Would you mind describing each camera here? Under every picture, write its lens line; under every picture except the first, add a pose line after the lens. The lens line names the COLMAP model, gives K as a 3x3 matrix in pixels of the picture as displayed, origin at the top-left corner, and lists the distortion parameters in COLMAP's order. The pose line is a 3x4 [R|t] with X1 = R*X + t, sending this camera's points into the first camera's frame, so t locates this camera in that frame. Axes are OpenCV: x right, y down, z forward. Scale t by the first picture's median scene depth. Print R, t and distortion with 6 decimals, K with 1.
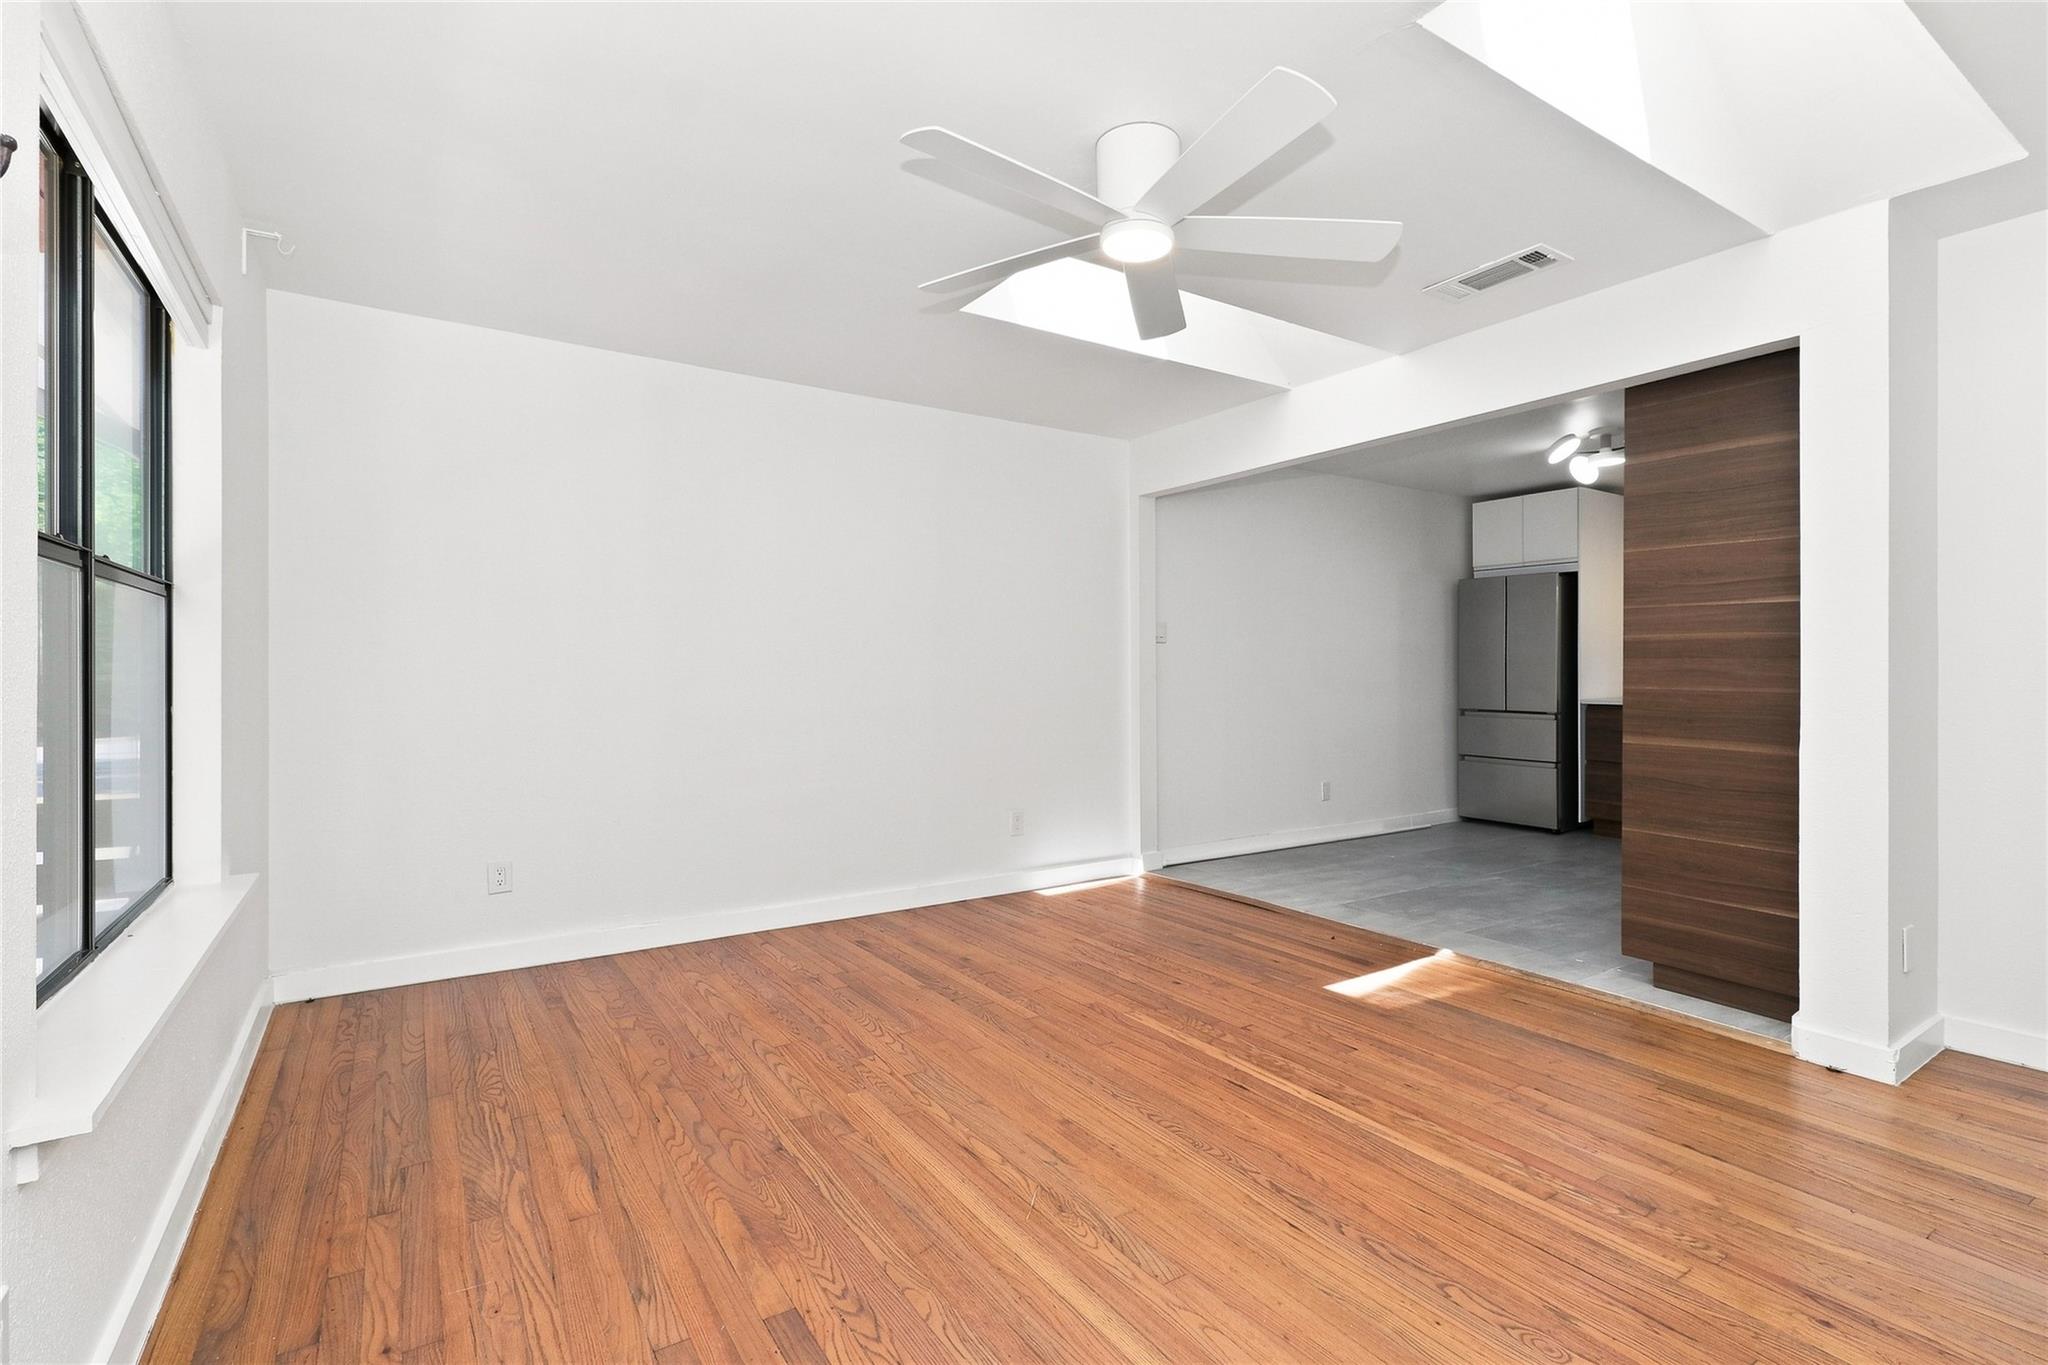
lens RADIAL K [[954.0, 0, 1030.0], [0, 954.0, 666.8], [0, 0, 1]] dist [0.003147, -0.000041]
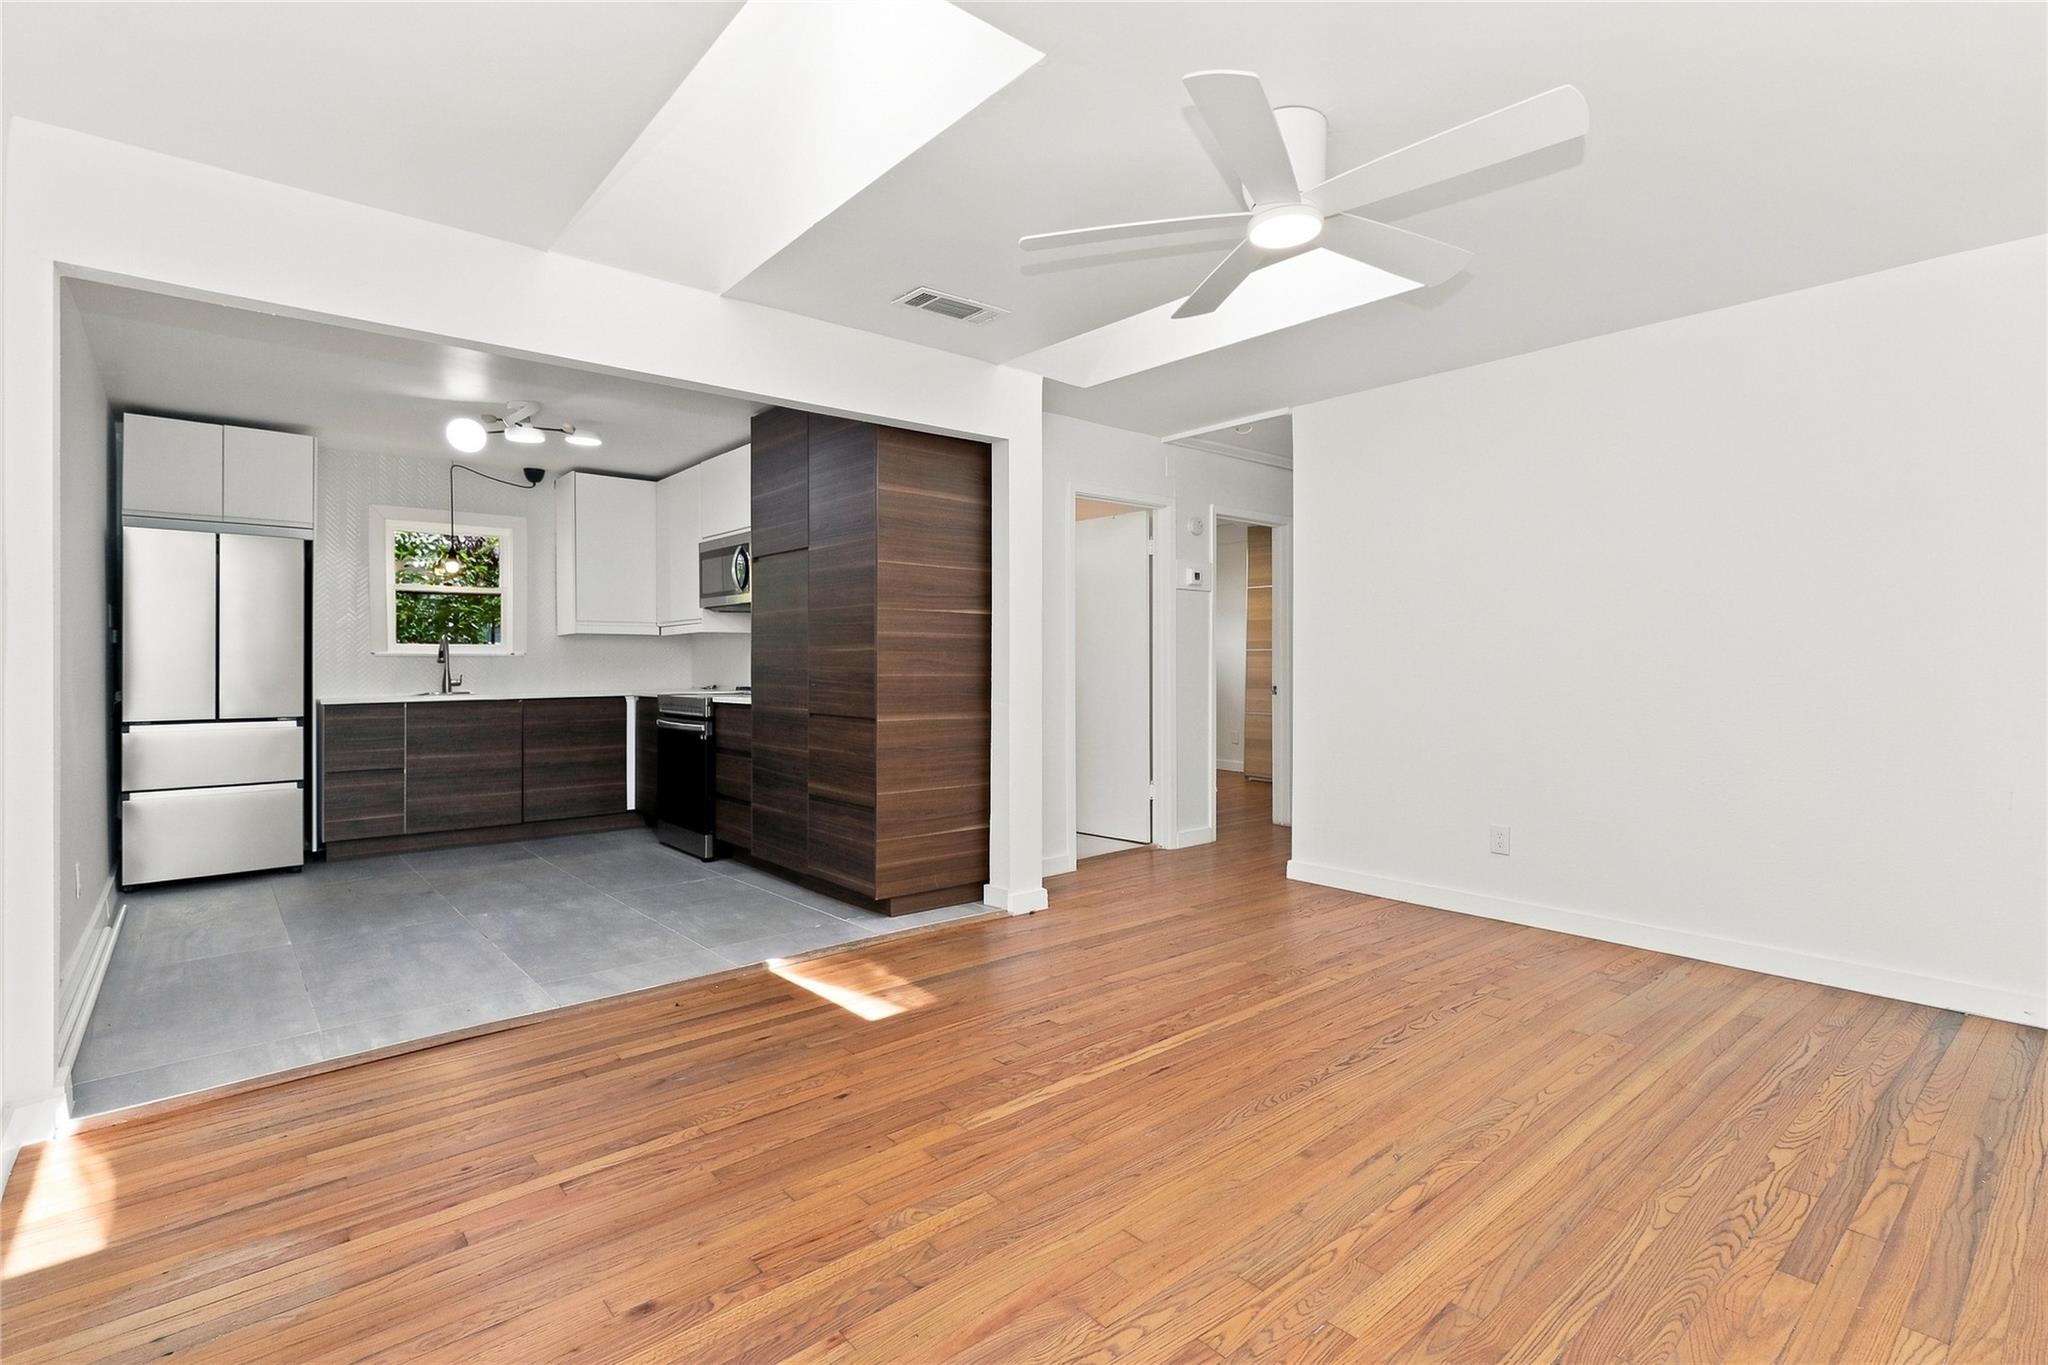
lens RADIAL K [[954.0, 0, 1030.0], [0, 954.0, 666.8], [0, 0, 1]] dist [0.003147, -0.000041]
pose [[-0.123413, -0.007525, 0.992327, -0.685208], [-0.000395, 0.999972, 0.007534, 0.001565], [-0.992355, 0.000537, -0.123412, 1.126280]]
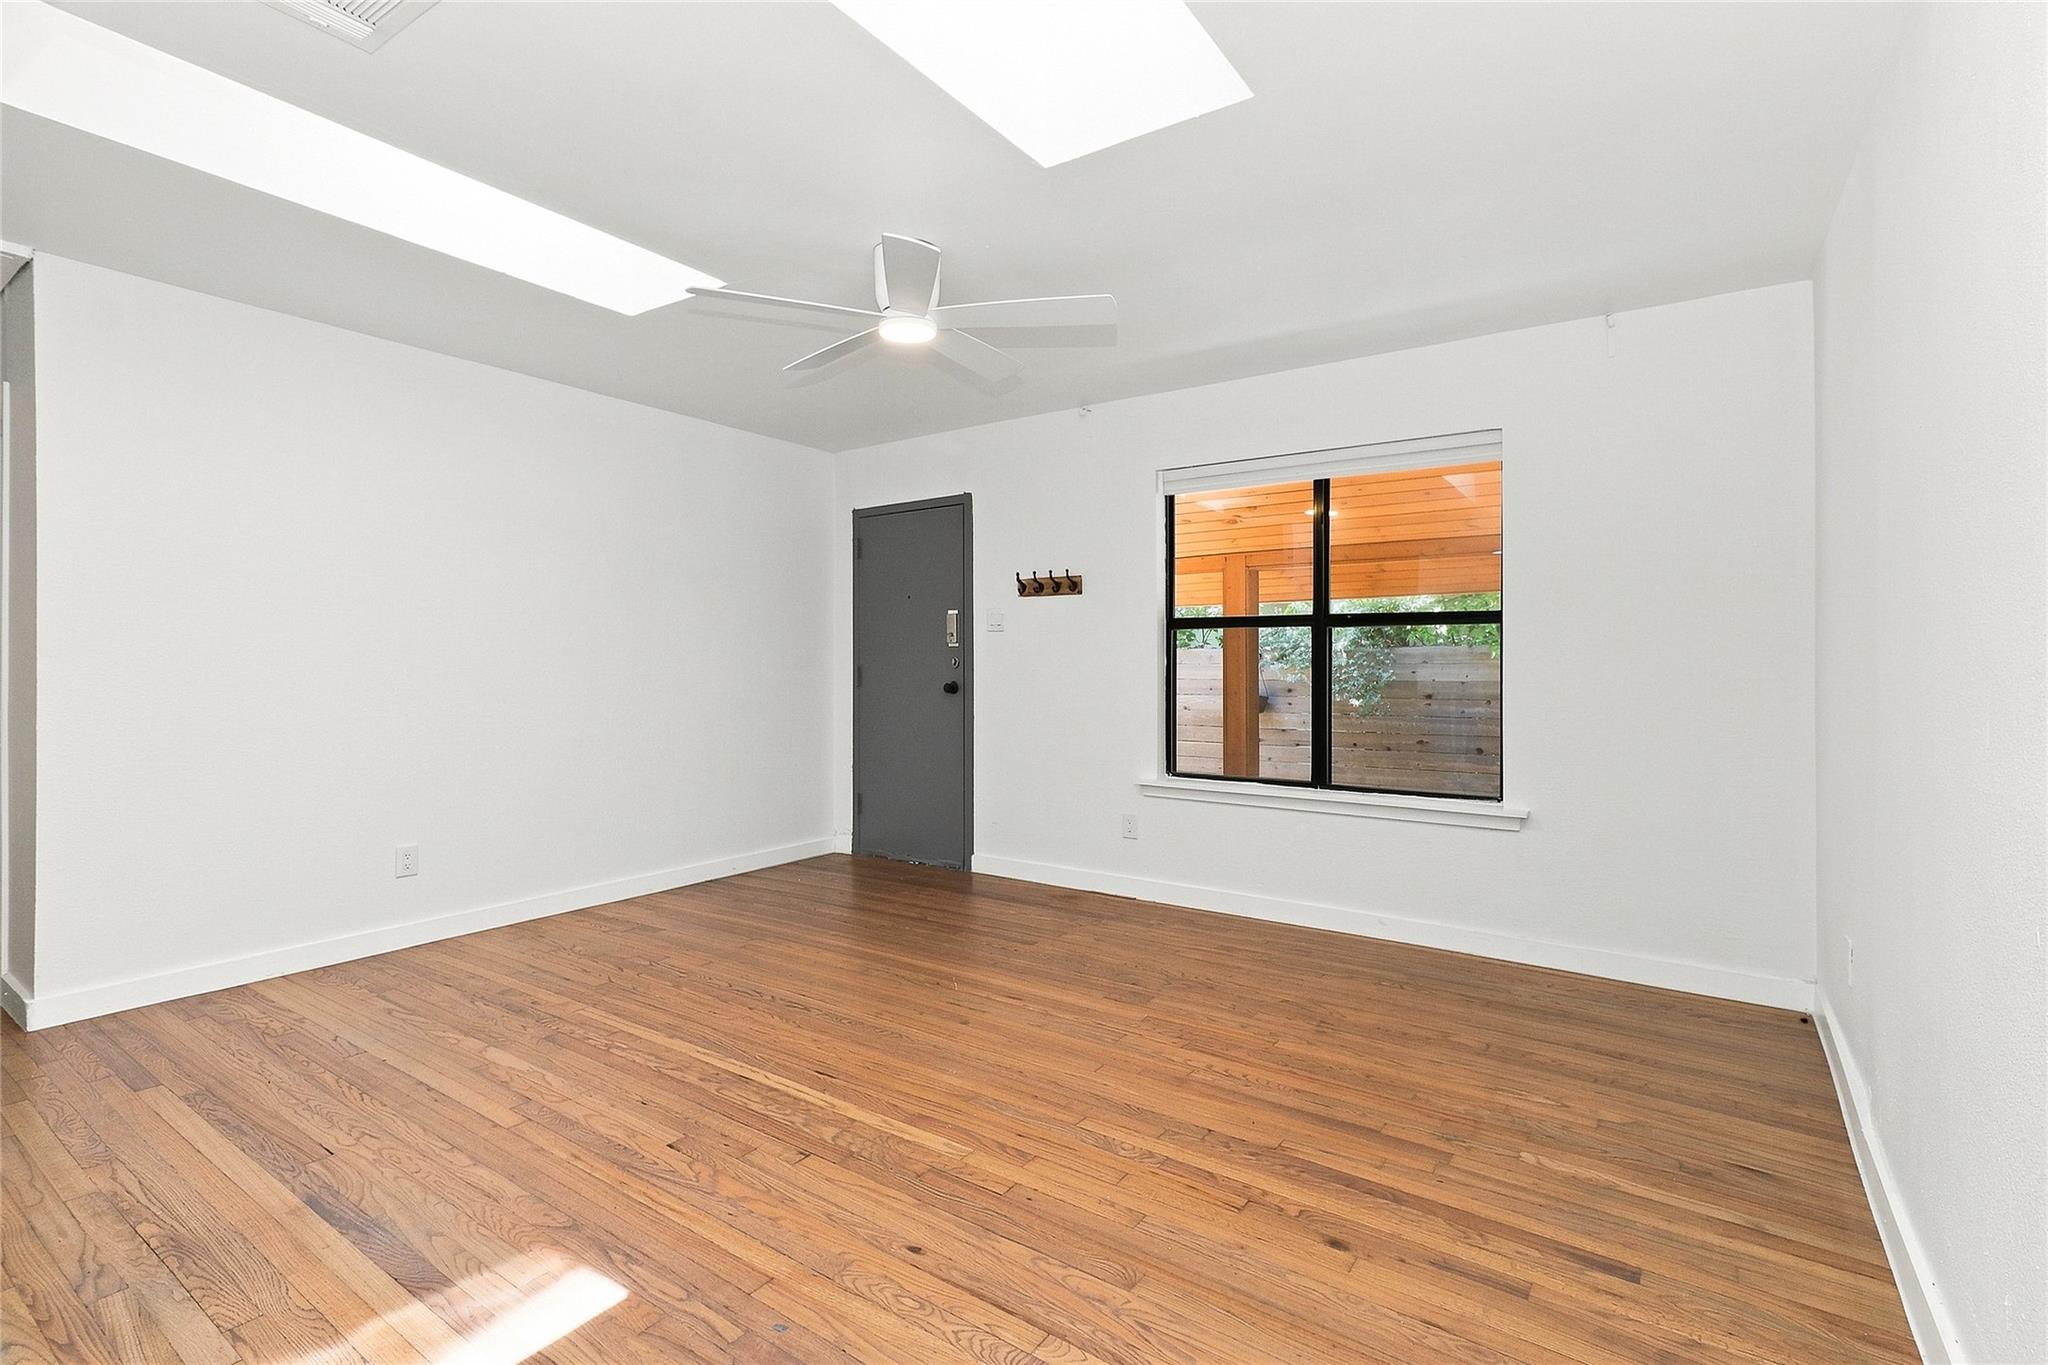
lens RADIAL K [[954.0, 0, 1030.0], [0, 954.0, 666.8], [0, 0, 1]] dist [0.003147, -0.000041]
pose [[-0.929255, -0.000493, -0.369438, 0.349078], [-0.000987, 0.999999, 0.001148, -0.000368], [0.369437, 0.001432, -0.929254, 1.814930]]
